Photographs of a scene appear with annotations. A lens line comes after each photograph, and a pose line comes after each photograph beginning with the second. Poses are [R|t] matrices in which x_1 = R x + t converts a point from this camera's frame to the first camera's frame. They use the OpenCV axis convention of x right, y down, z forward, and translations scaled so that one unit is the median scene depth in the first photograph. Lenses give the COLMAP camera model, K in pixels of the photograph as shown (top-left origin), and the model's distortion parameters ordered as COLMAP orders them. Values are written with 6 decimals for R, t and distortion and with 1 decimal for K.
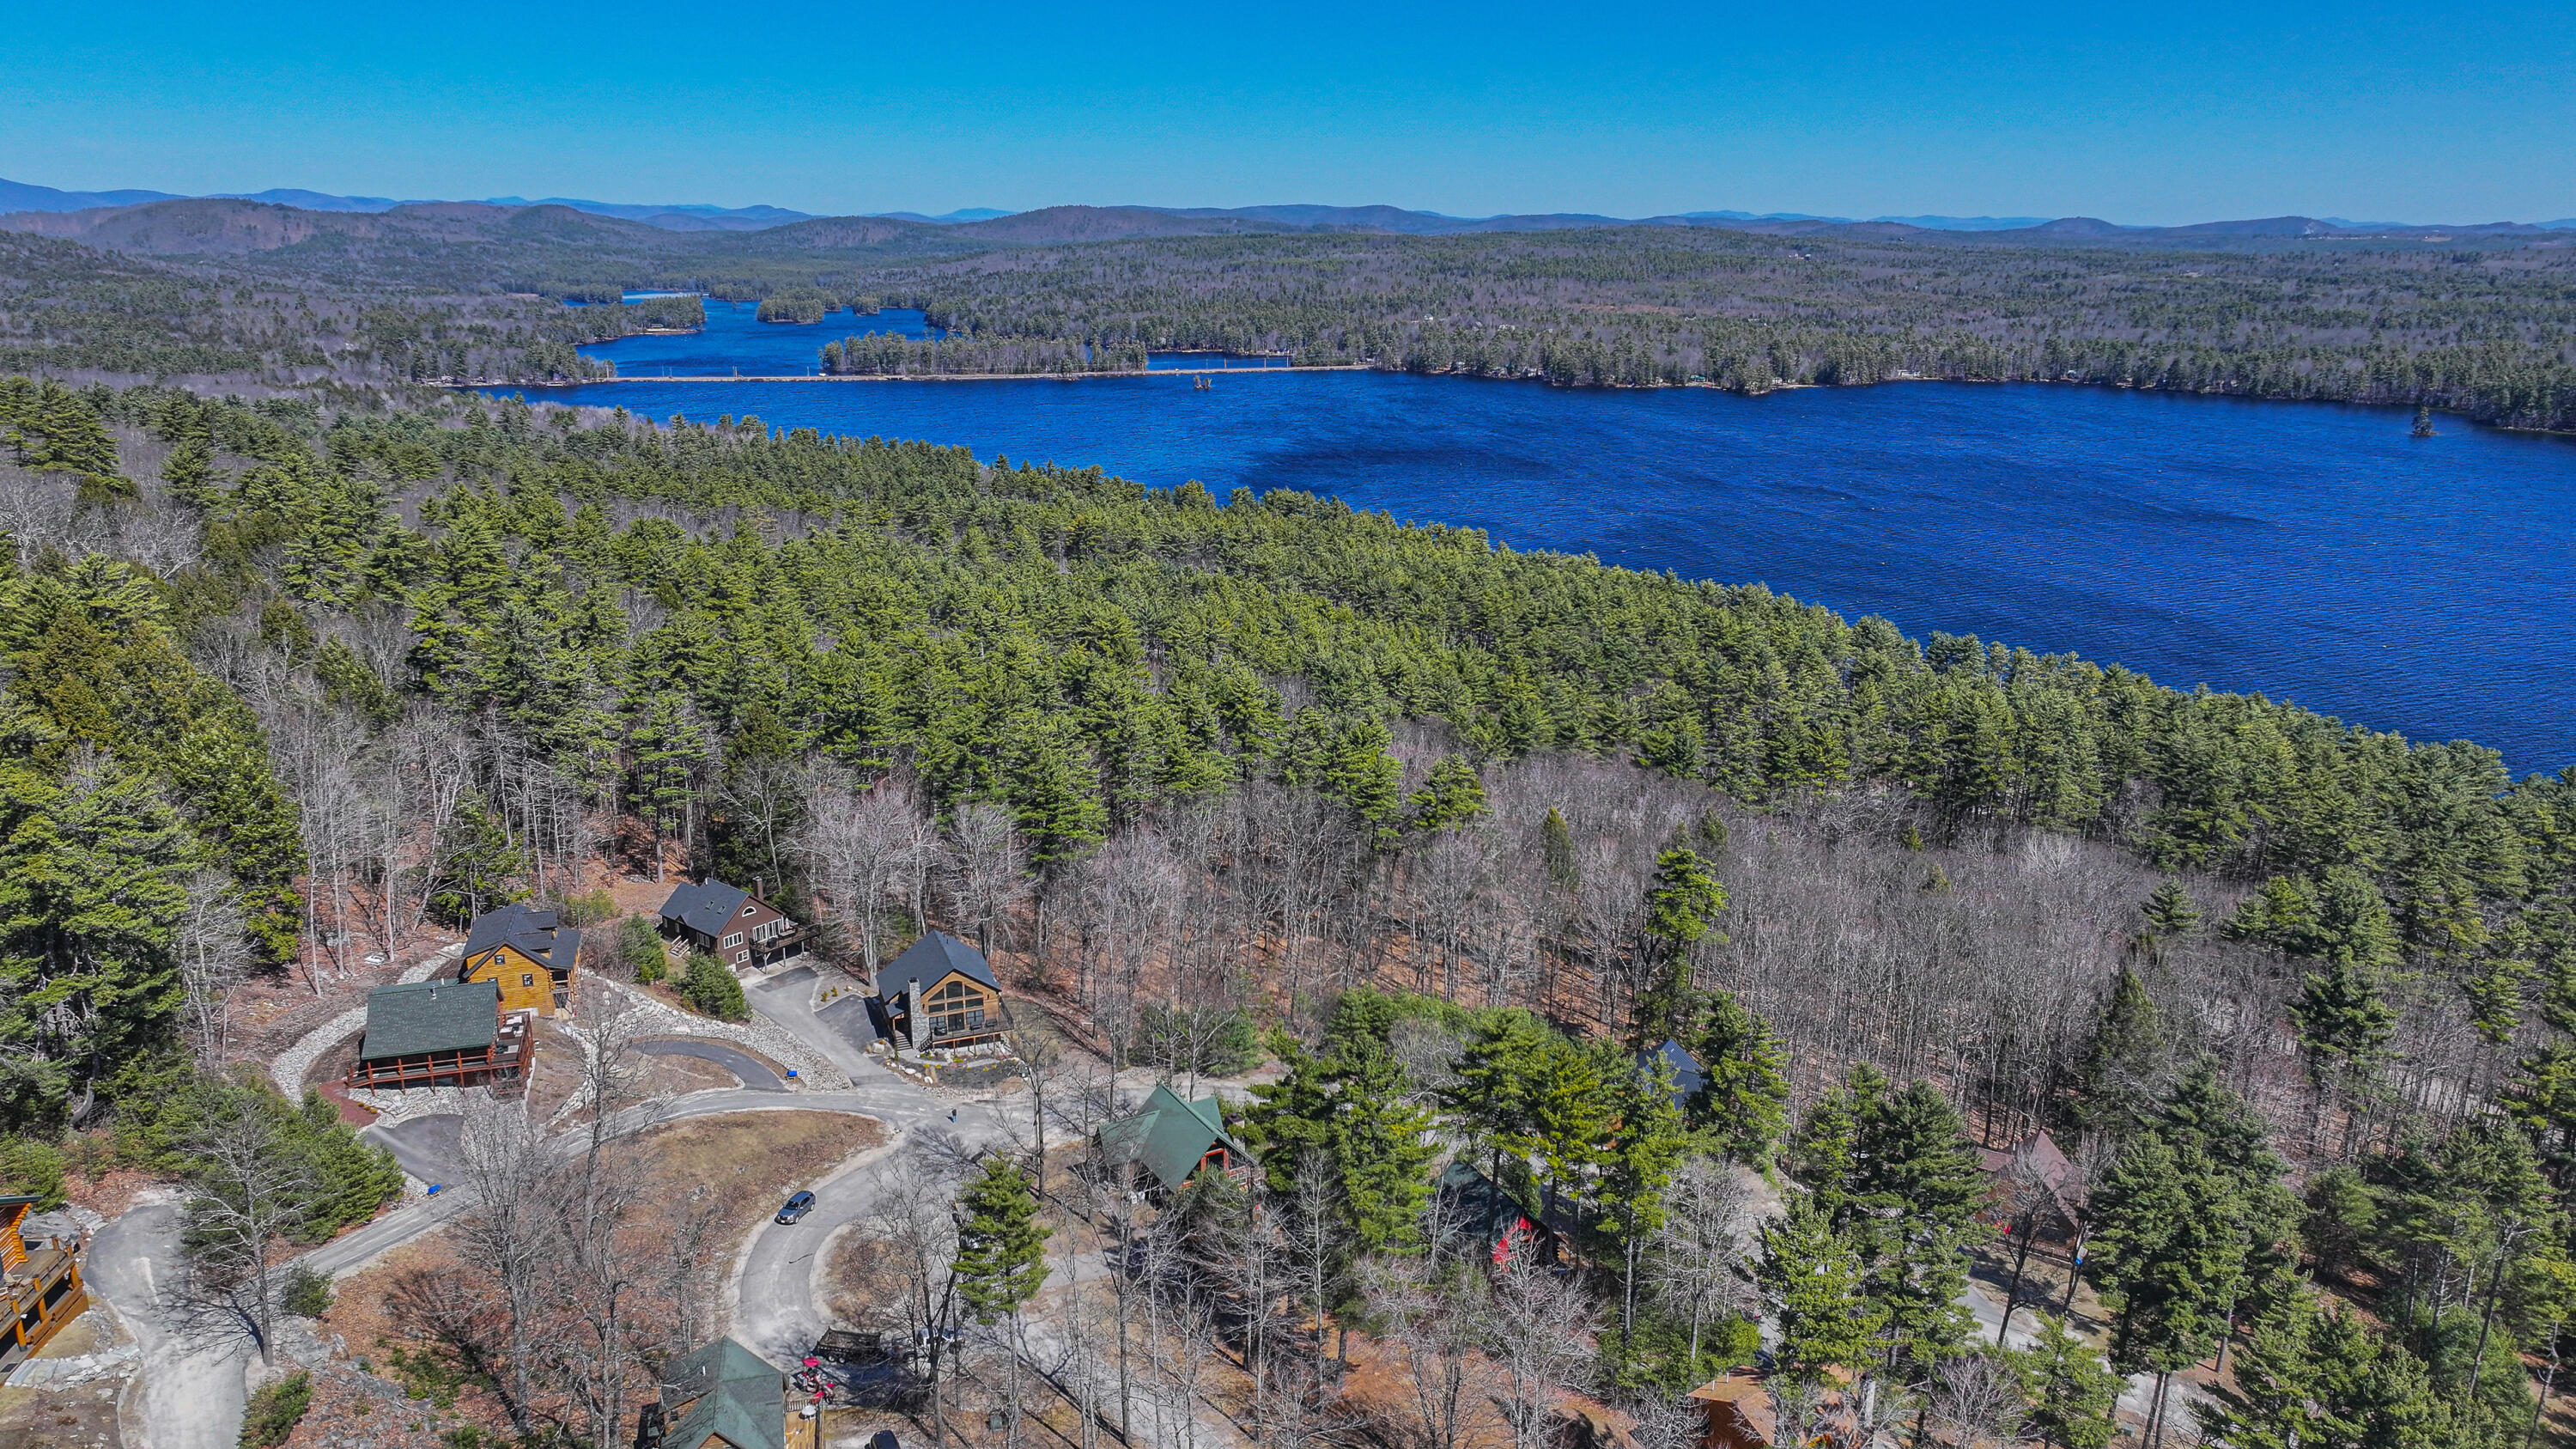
lens RADIAL K [[1823.0, 0, 1298.7], [0, 1823.0, 719.4], [0, 0, 1]] dist [-0.004962, 0.027163]
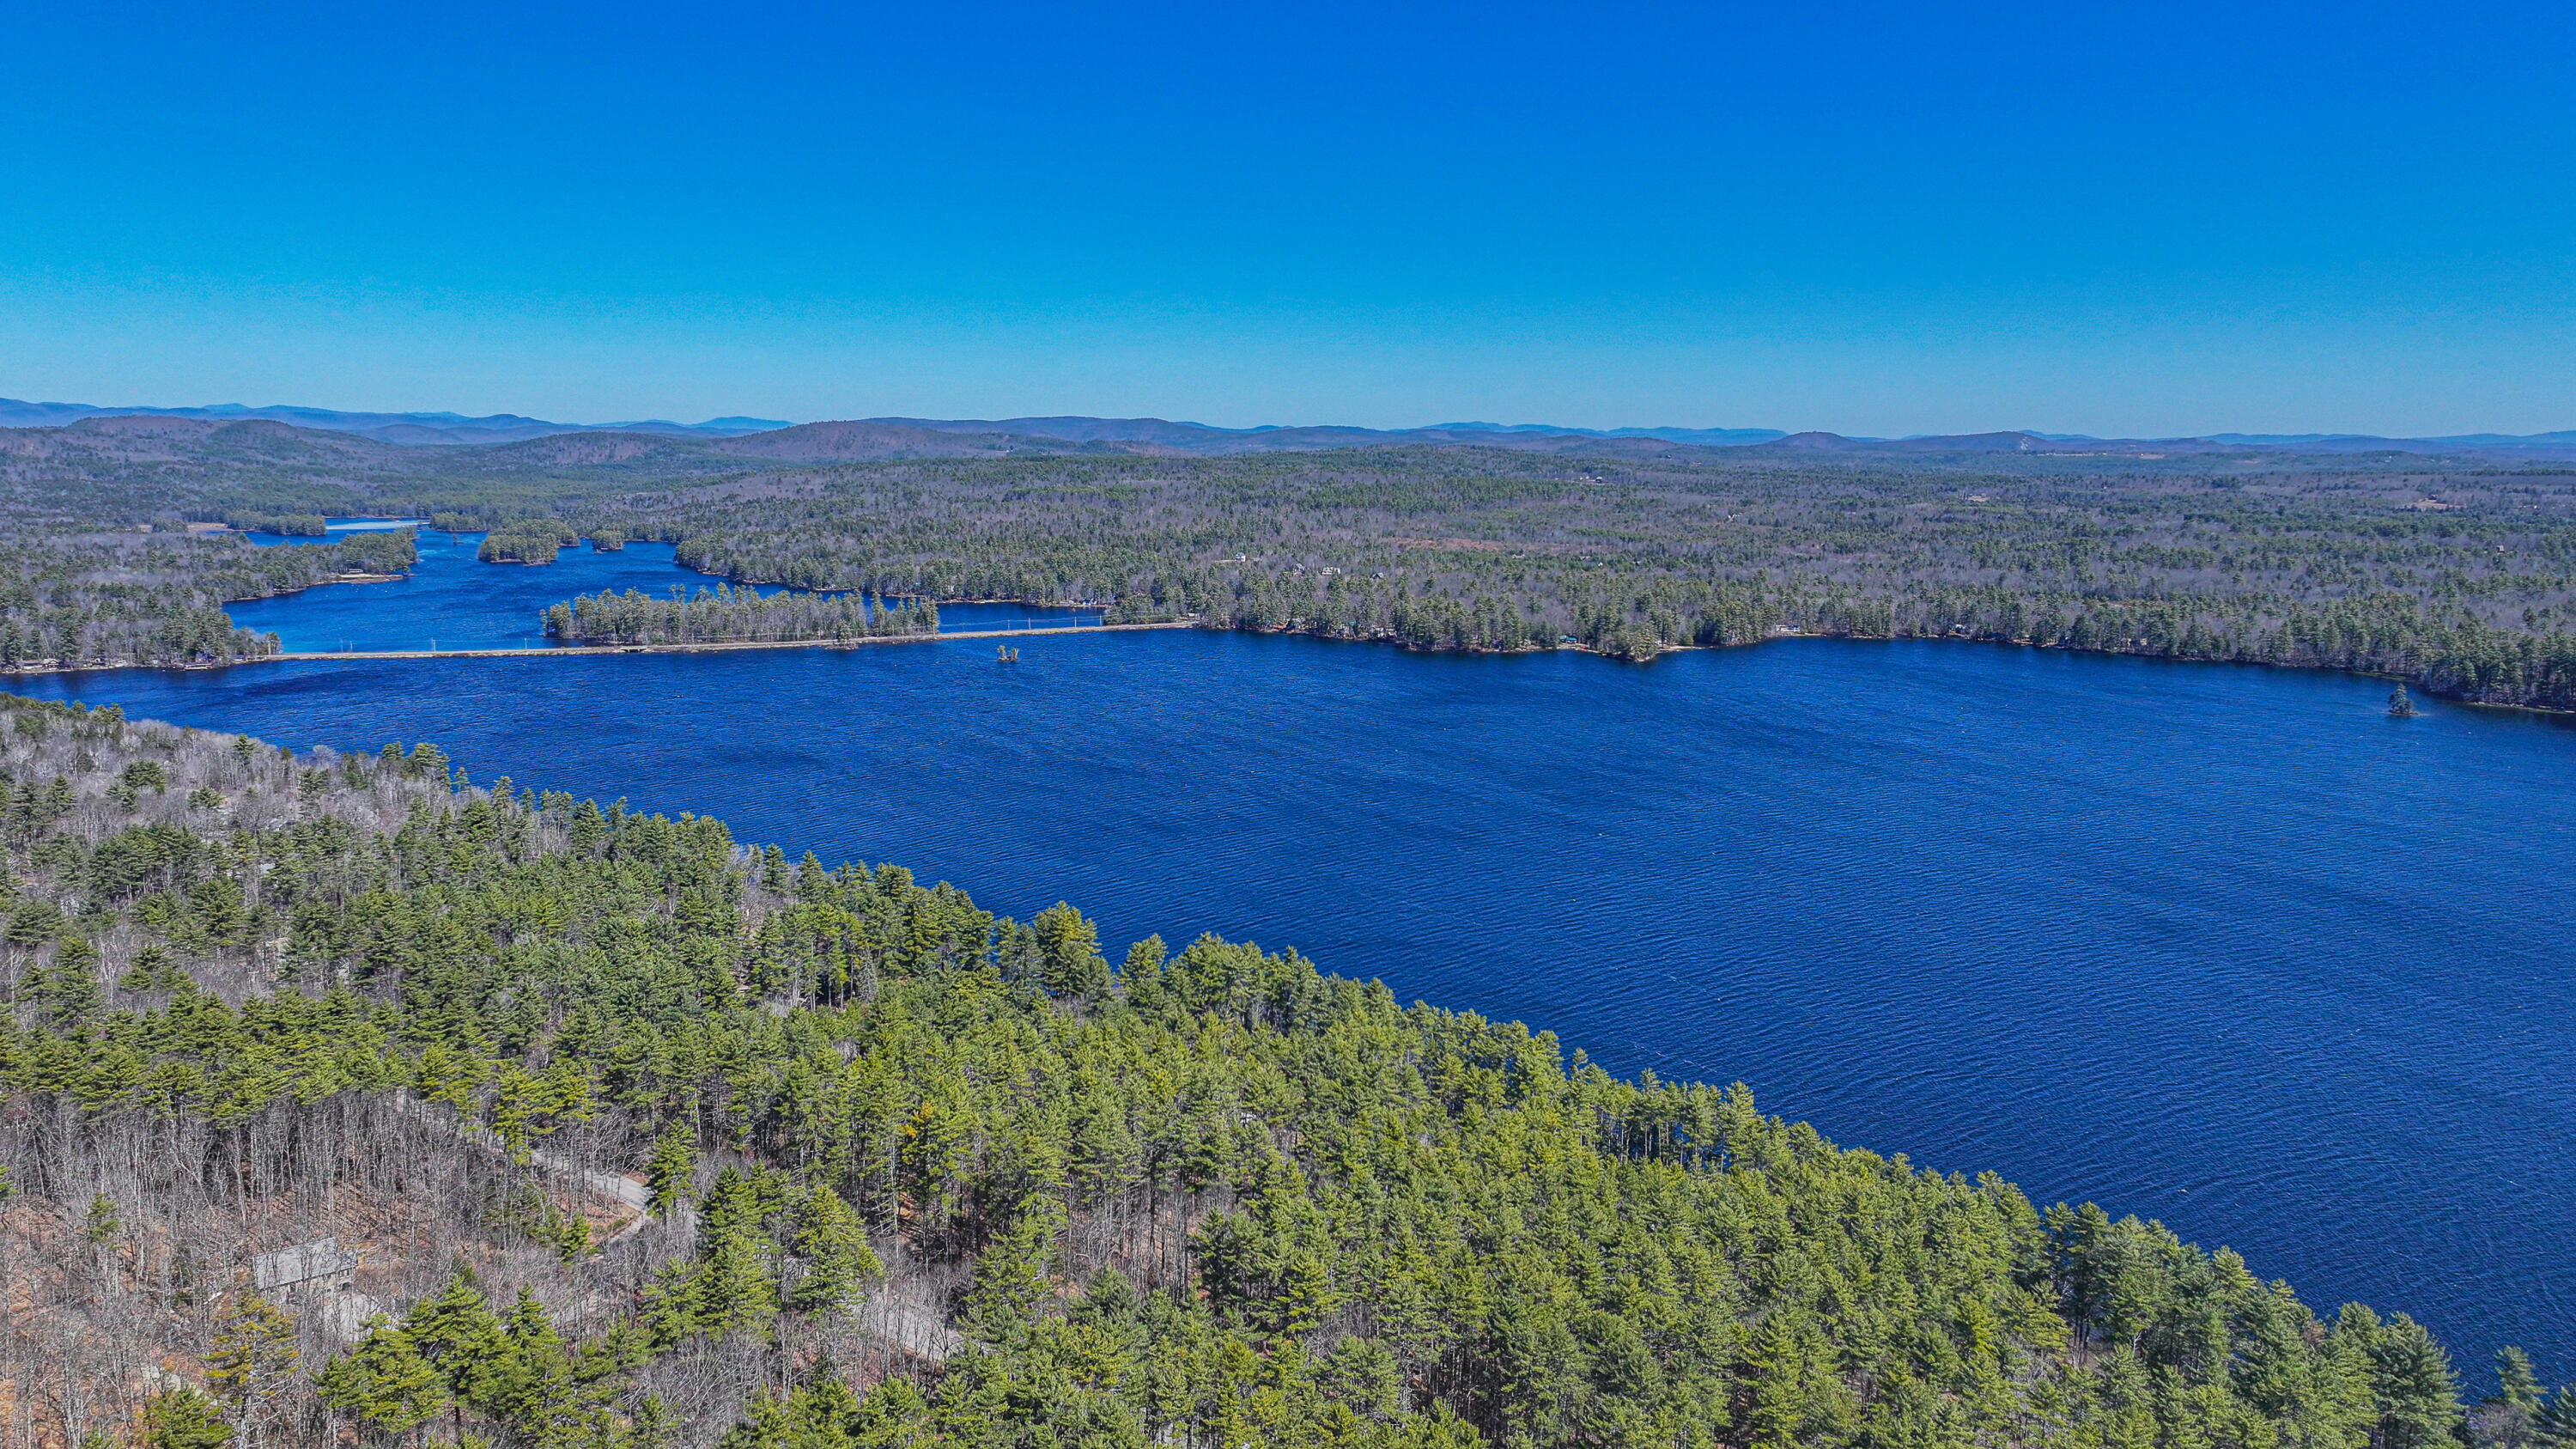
lens RADIAL K [[1823.0, 0, 1298.7], [0, 1823.0, 719.4], [0, 0, 1]] dist [-0.004962, 0.027163]
pose [[0.991799, -0.018680, 0.126437, -0.022231], [0.032273, 0.993807, -0.106331, -0.050401], [-0.123667, 0.109539, 0.986259, 0.122787]]
